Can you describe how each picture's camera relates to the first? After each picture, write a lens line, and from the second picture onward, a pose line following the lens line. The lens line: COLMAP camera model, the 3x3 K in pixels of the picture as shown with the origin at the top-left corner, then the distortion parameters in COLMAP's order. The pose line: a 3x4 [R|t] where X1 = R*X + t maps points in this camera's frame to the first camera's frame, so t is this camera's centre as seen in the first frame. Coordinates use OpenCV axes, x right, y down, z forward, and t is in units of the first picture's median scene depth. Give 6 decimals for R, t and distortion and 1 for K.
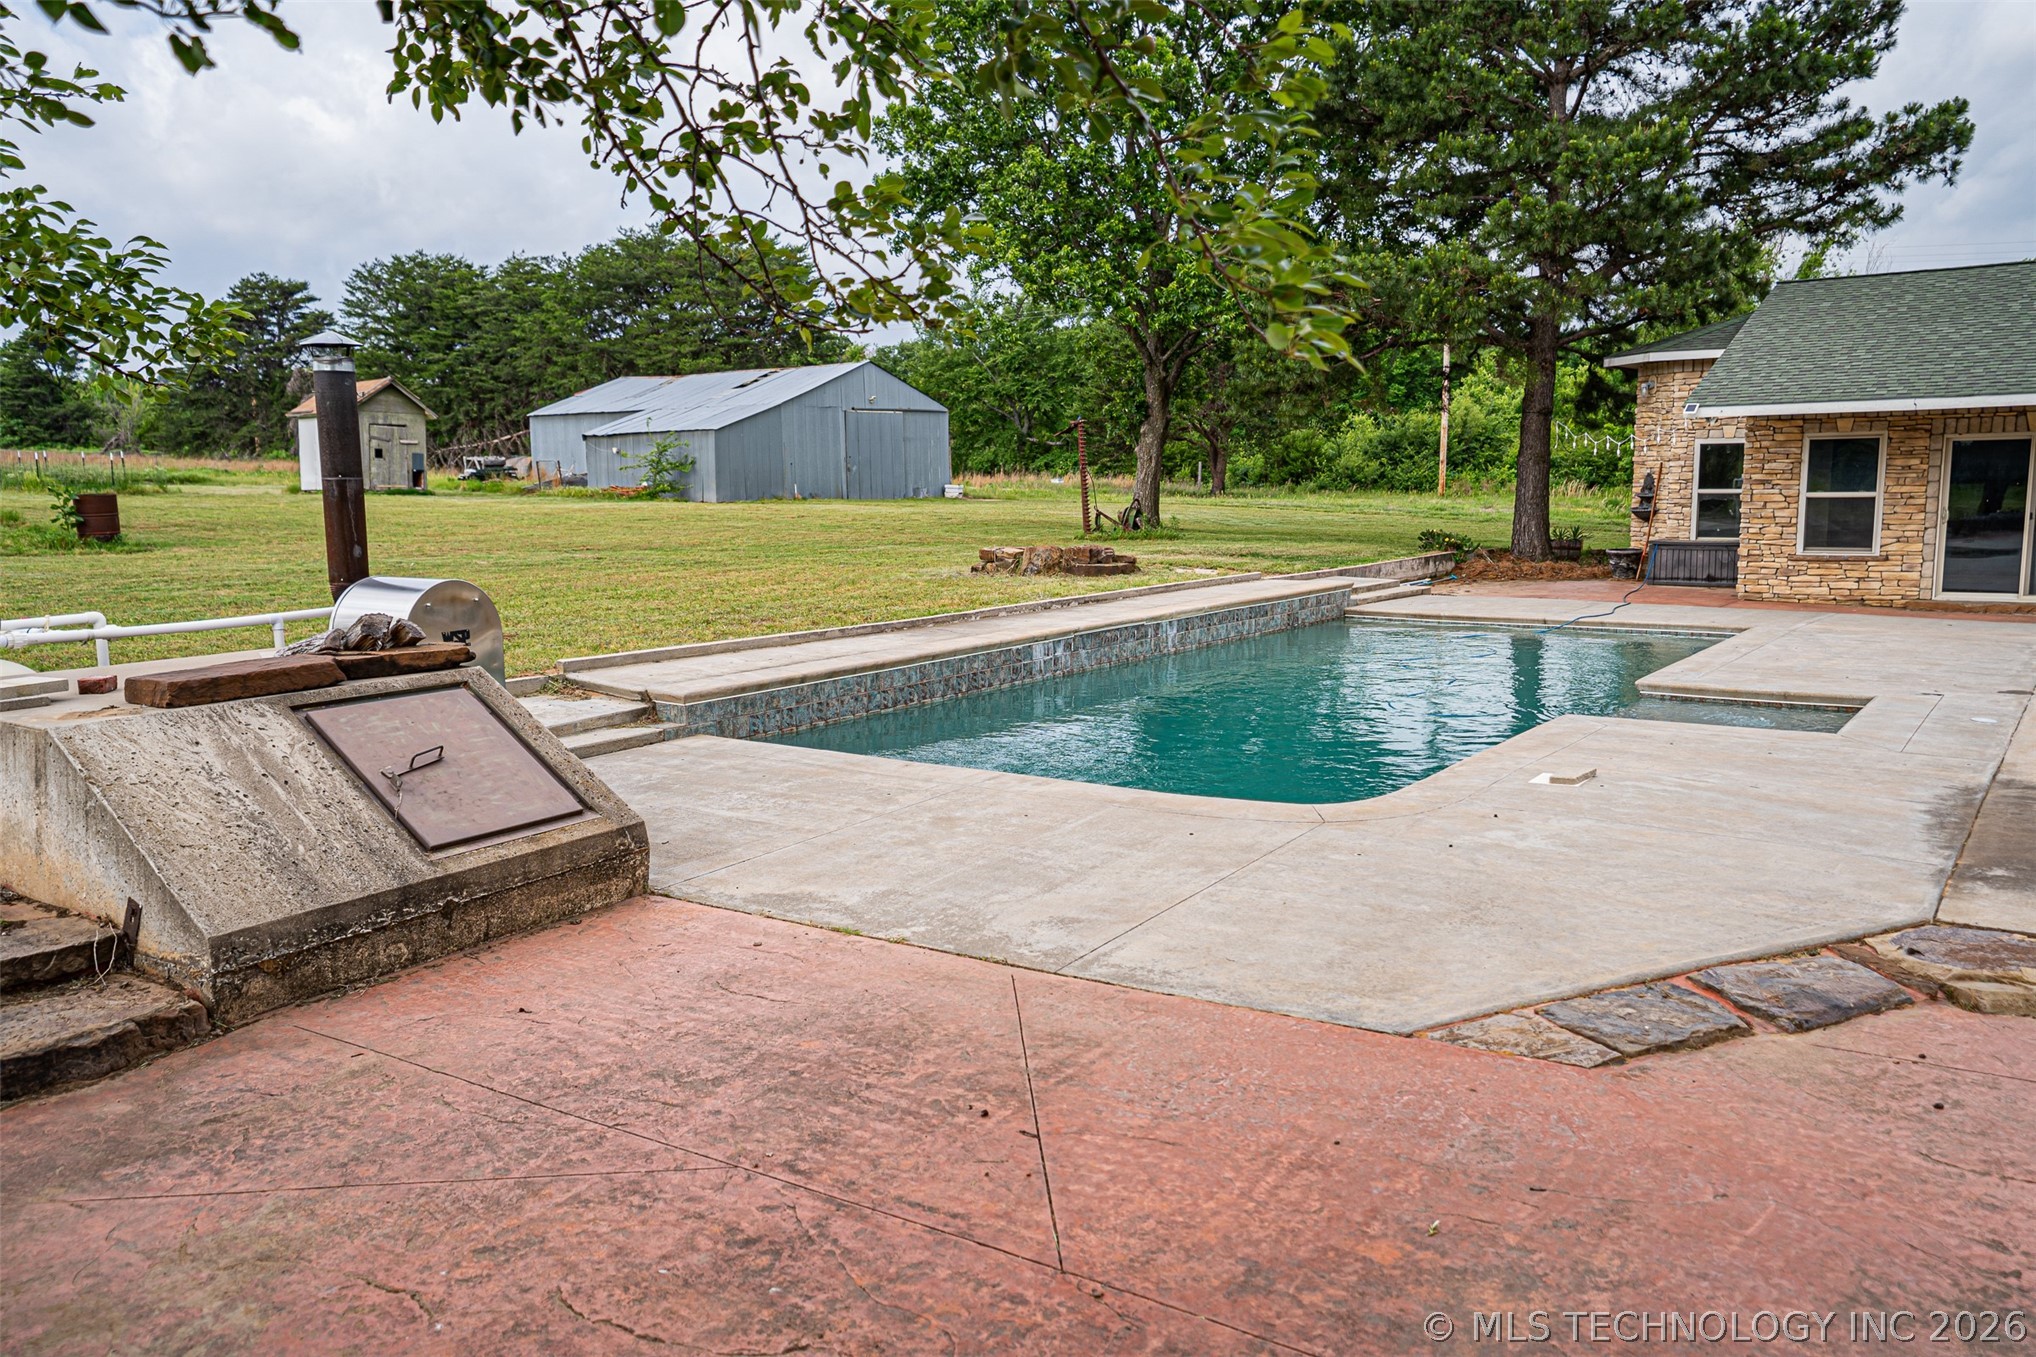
lens RADIAL K [[1534.7, 0, 1018.0], [0, 1534.7, 678.5], [0, 0, 1]] dist [0.006171, 0.005210]
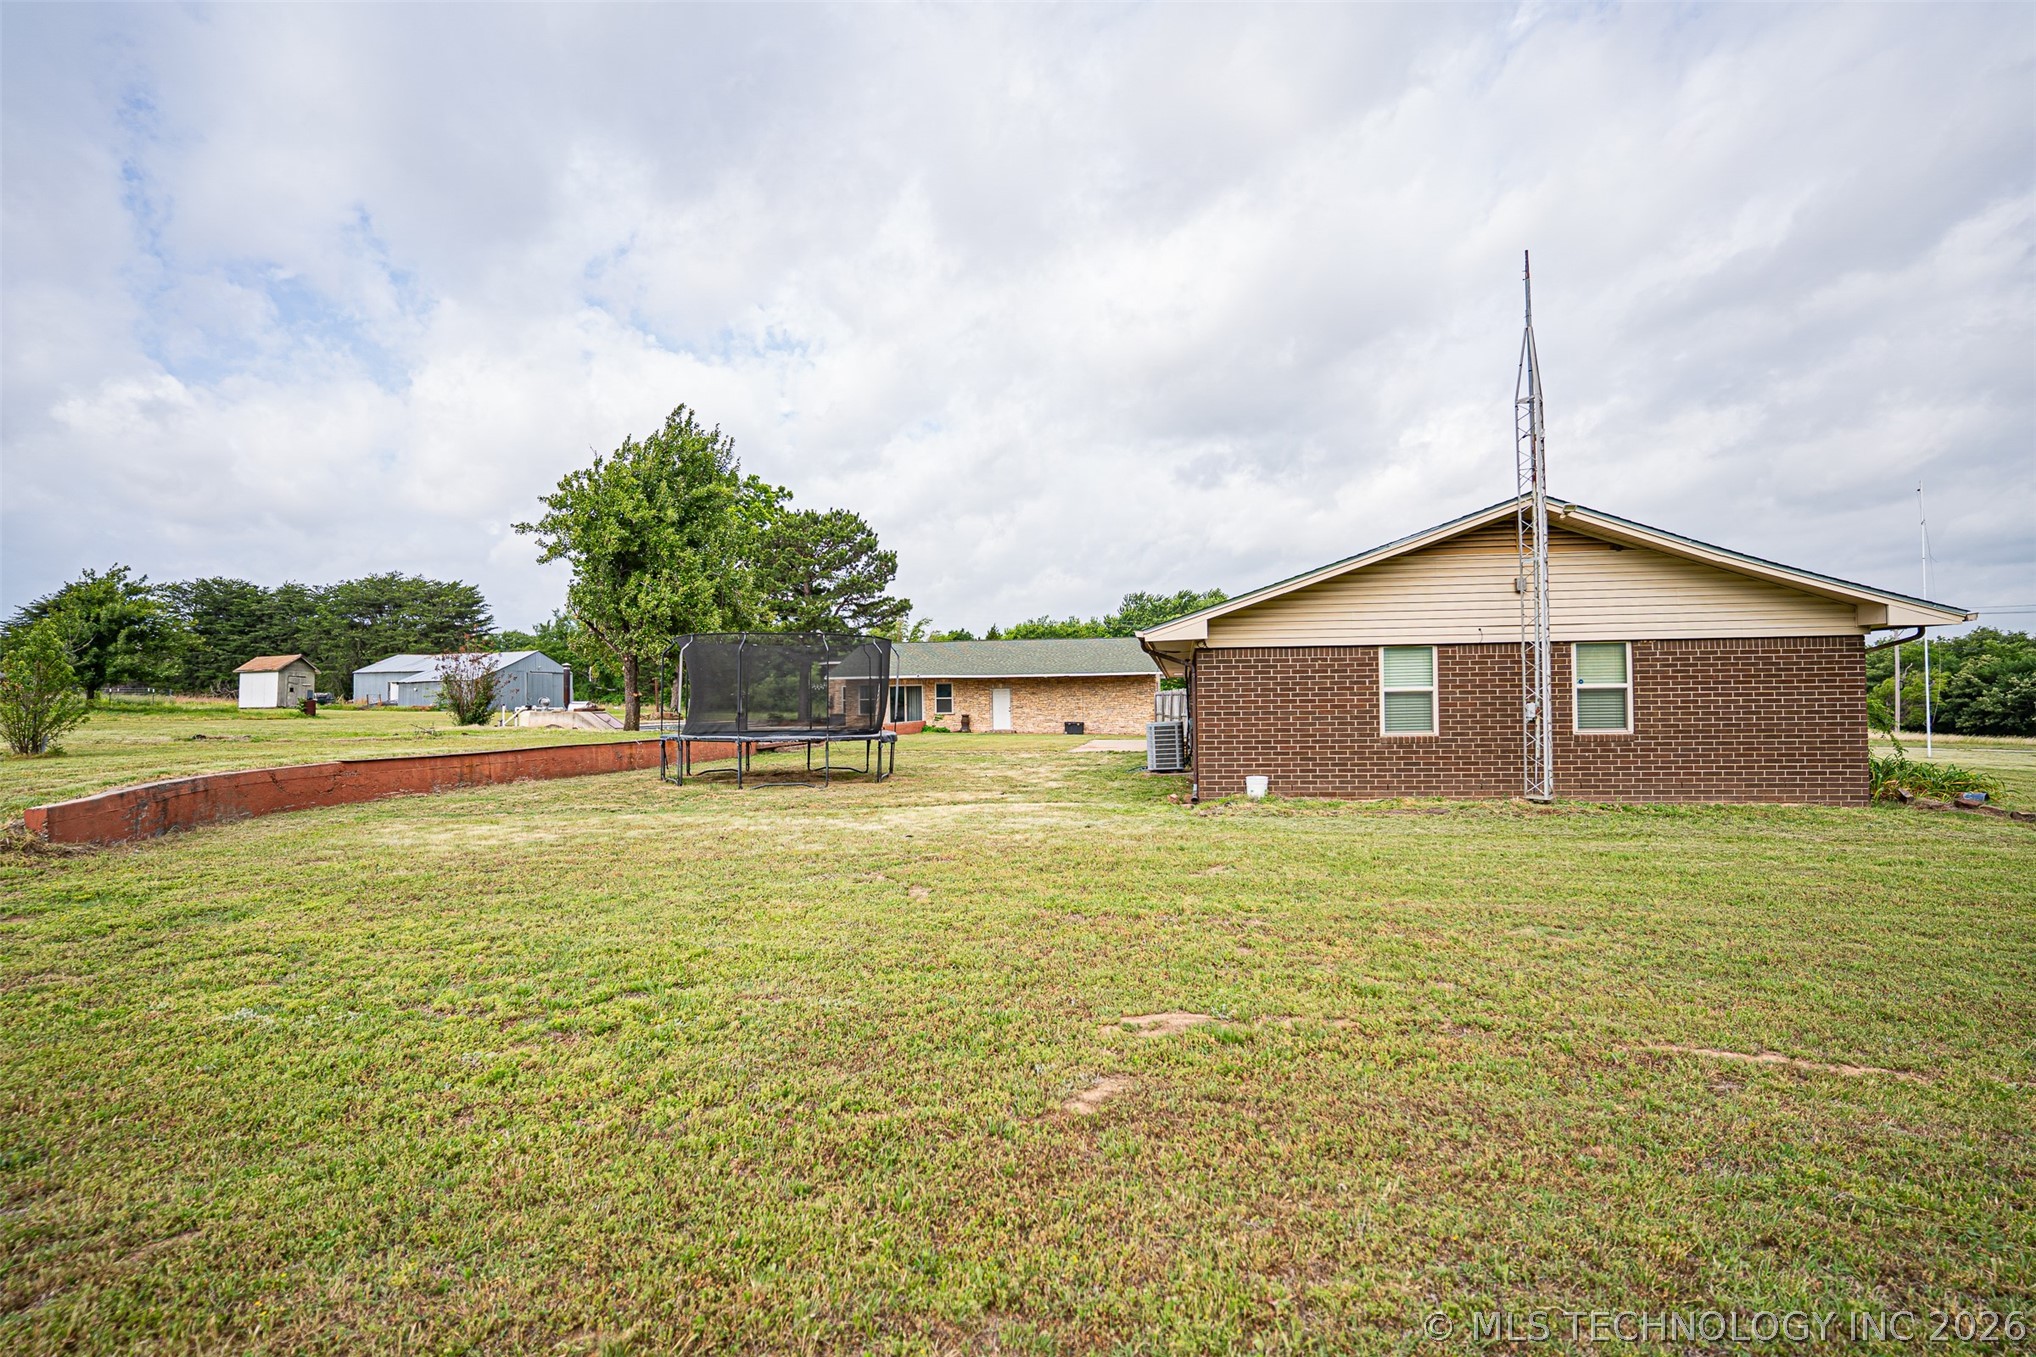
lens RADIAL K [[1020.7, 0, 1018.0], [0, 1020.7, 678.5], [0, 0, 1]] dist [-0.001744, -0.000215]
pose [[0.908824, 0.014215, 0.416938, -0.205107], [0.056000, 0.986217, -0.155690, 0.254709], [-0.413404, 0.164843, 0.895502, -1.519902]]
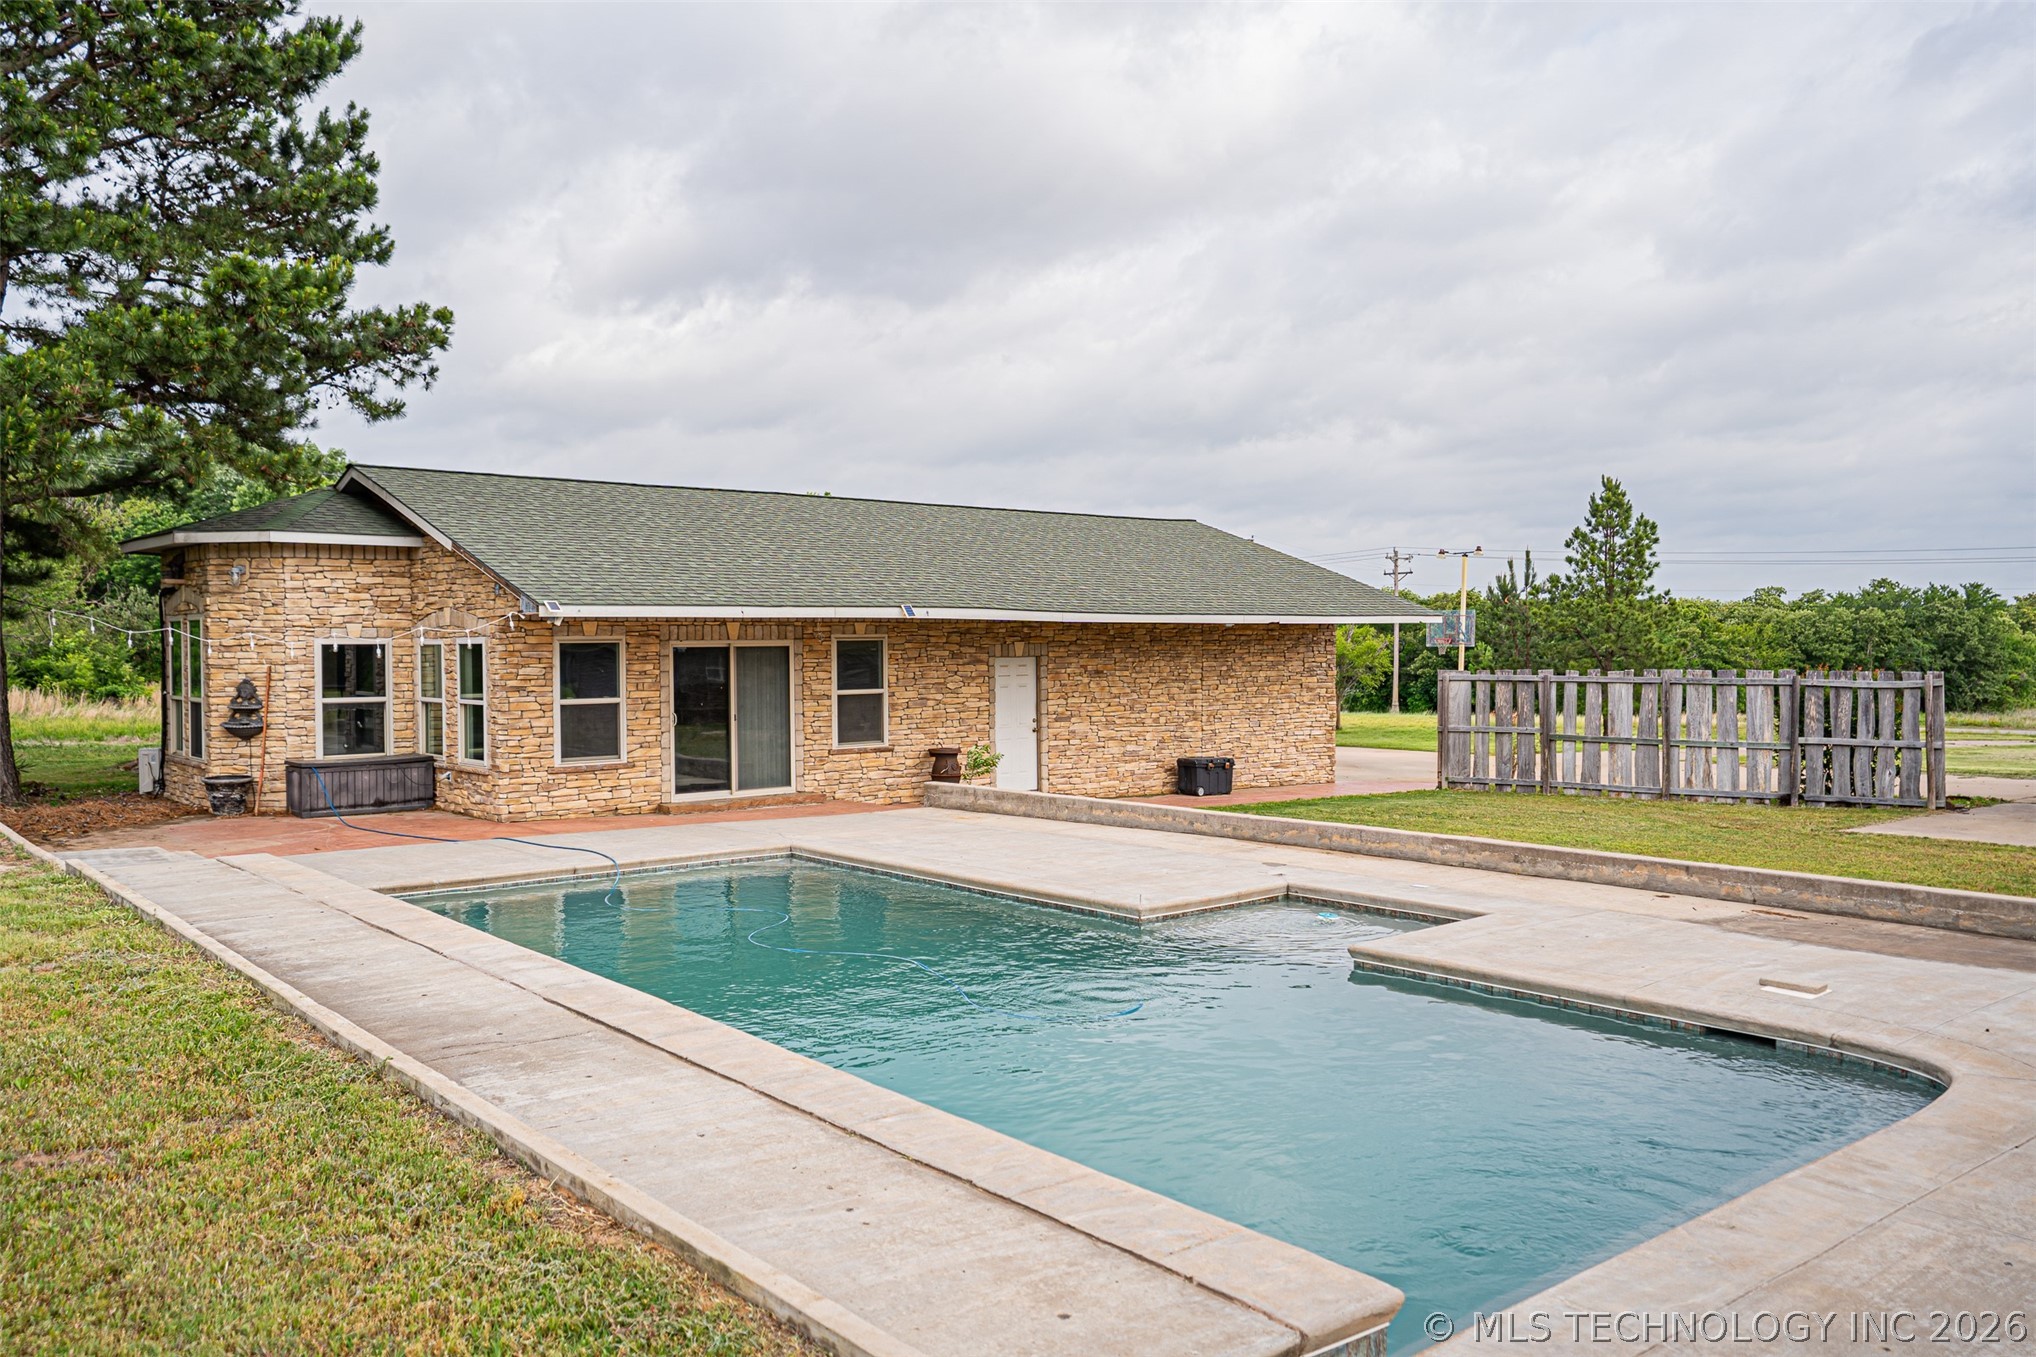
lens RADIAL K [[1534.7, 0, 1018.0], [0, 1534.7, 678.5], [0, 0, 1]] dist [0.006171, 0.005210]
pose [[0.253472, -0.005925, 0.967325, -0.306827], [0.131070, 0.990970, -0.028275, -0.070536], [-0.958422, 0.133954, 0.251959, 0.496033]]
